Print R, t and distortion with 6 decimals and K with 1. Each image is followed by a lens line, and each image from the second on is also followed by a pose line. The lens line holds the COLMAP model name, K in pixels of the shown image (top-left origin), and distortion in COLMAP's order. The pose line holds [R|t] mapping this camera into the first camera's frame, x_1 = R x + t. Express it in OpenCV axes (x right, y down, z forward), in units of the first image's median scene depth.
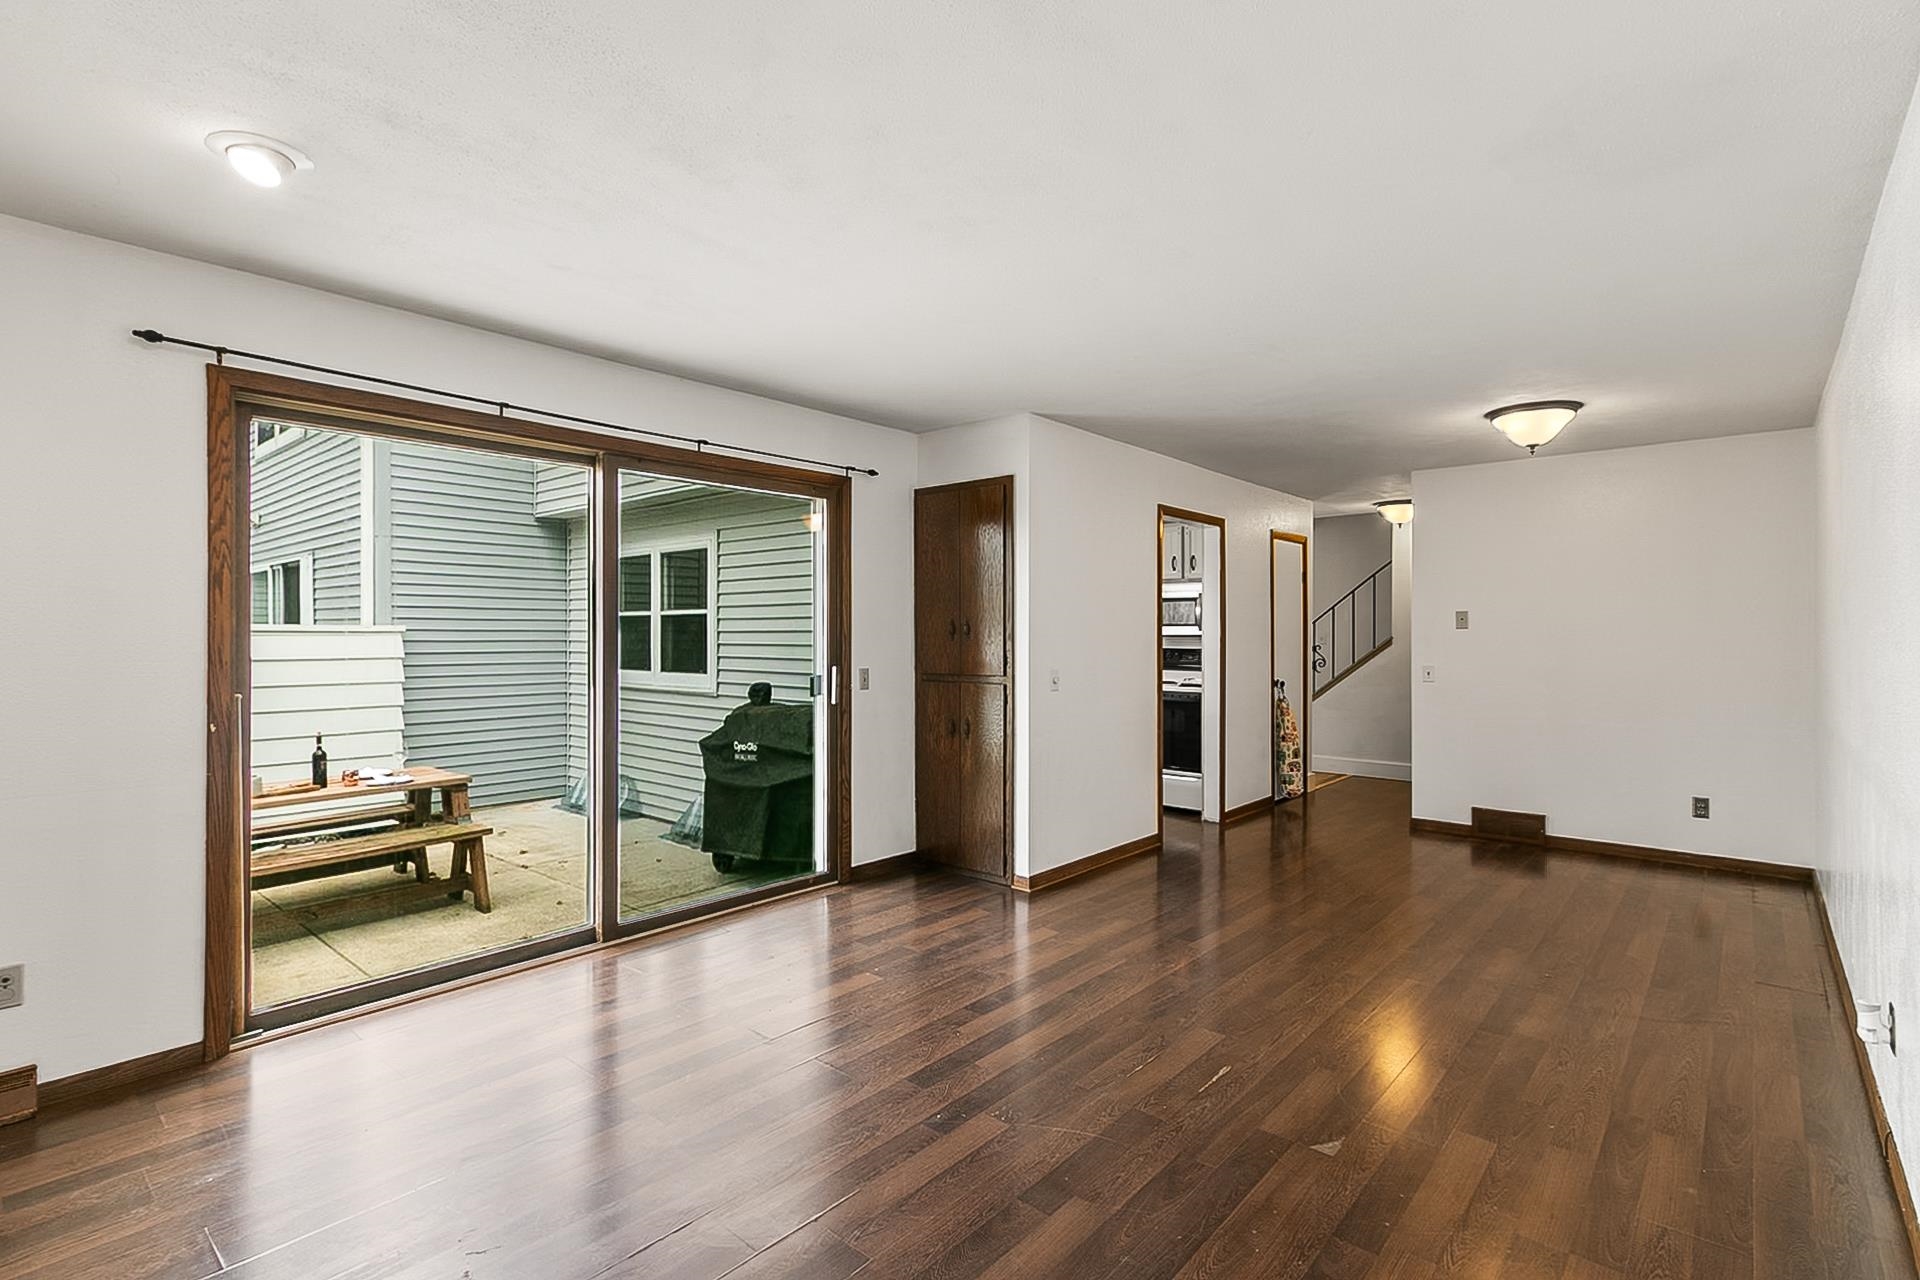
lens RADIAL K [[907.0, 0, 926.3], [0, 907.0, 638.0], [0, 0, 1]] dist [0.000750, 0.000179]
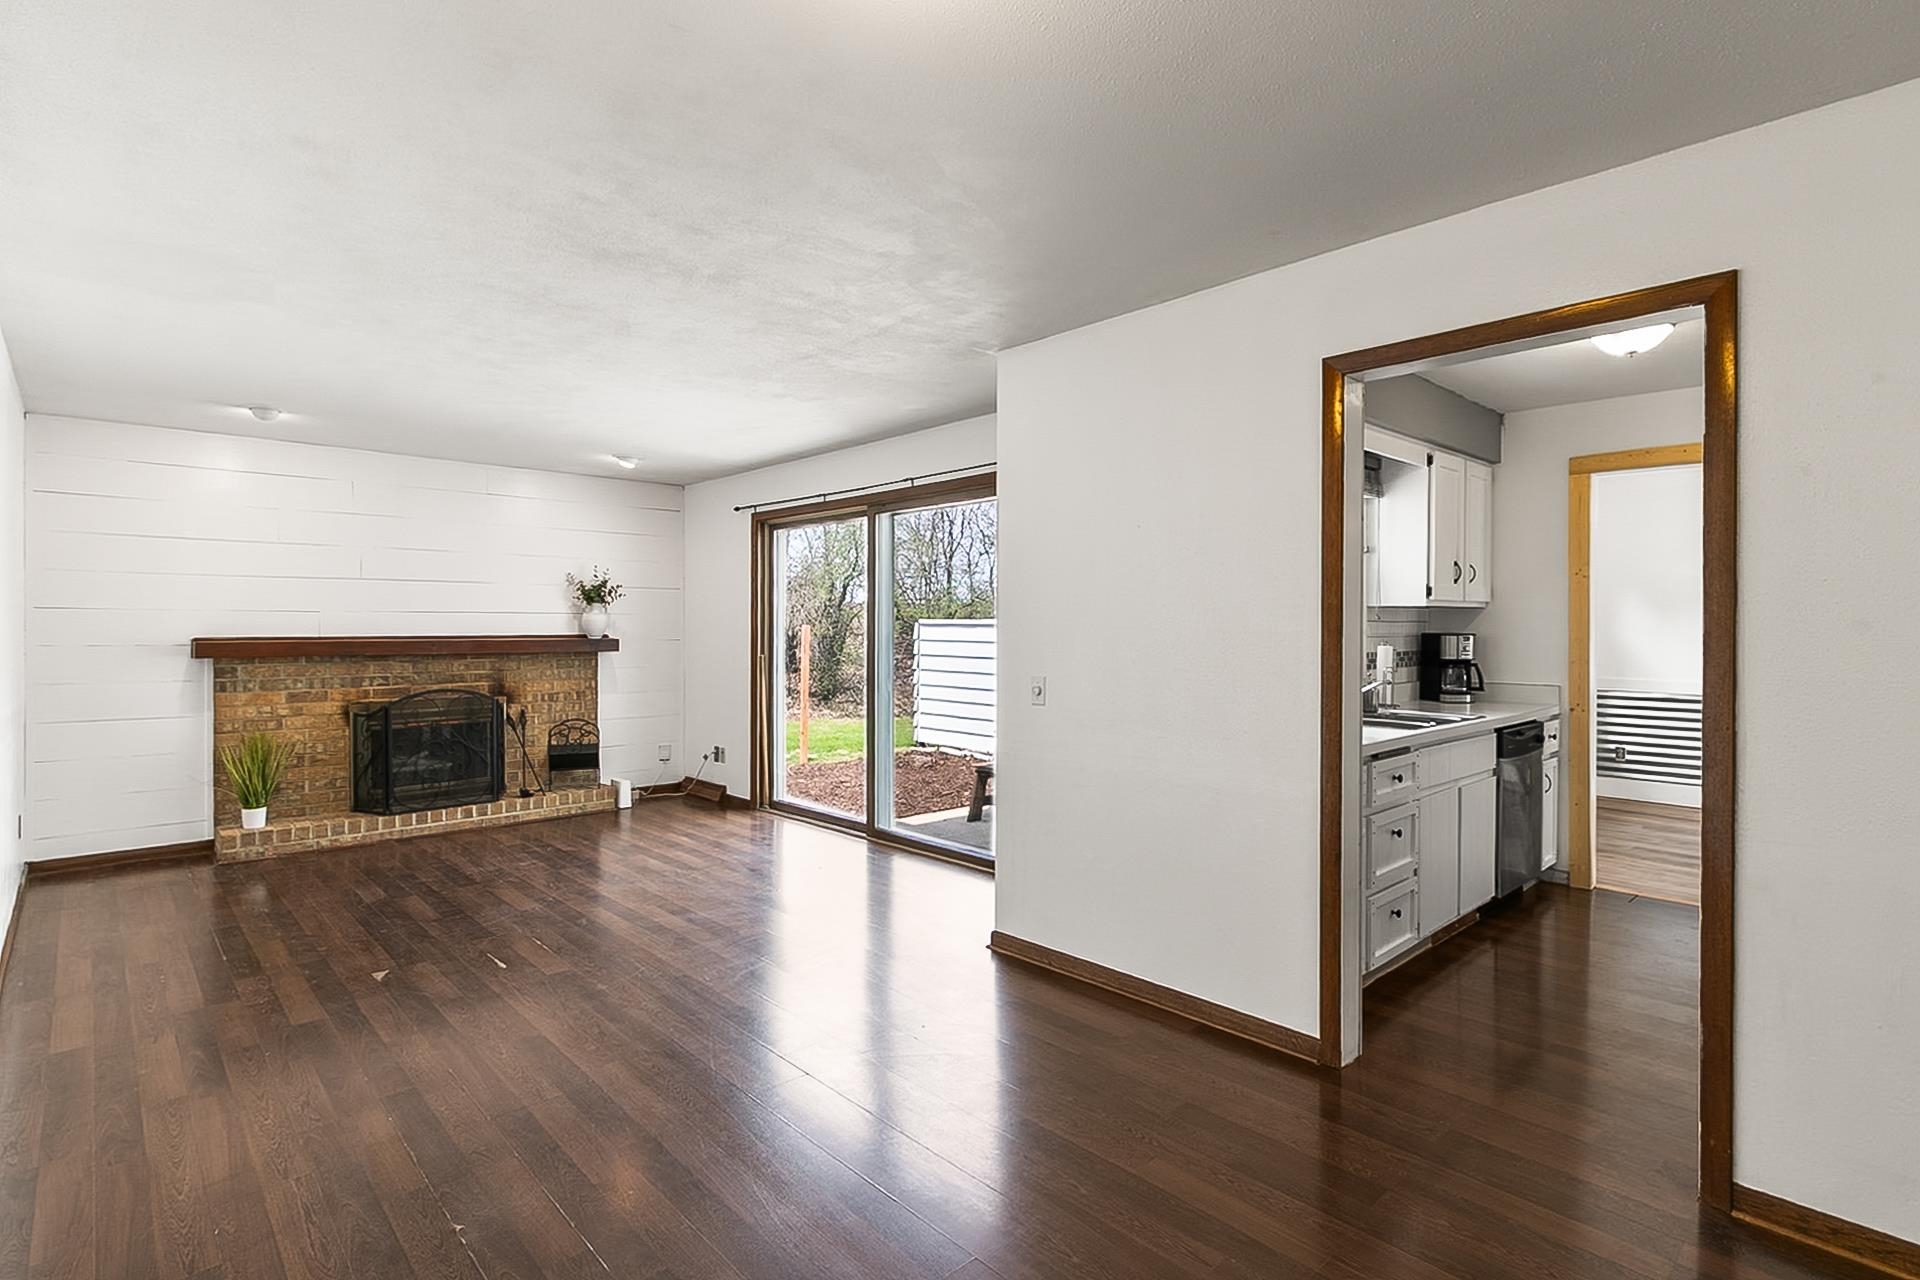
lens RADIAL K [[907.0, 0, 926.3], [0, 907.0, 638.0], [0, 0, 1]] dist [0.000750, 0.000179]
pose [[-0.089032, 0.009851, -0.995980, 1.514664], [-0.001791, 0.999948, 0.010051, -0.005225], [0.996027, 0.002679, -0.089010, 1.665706]]
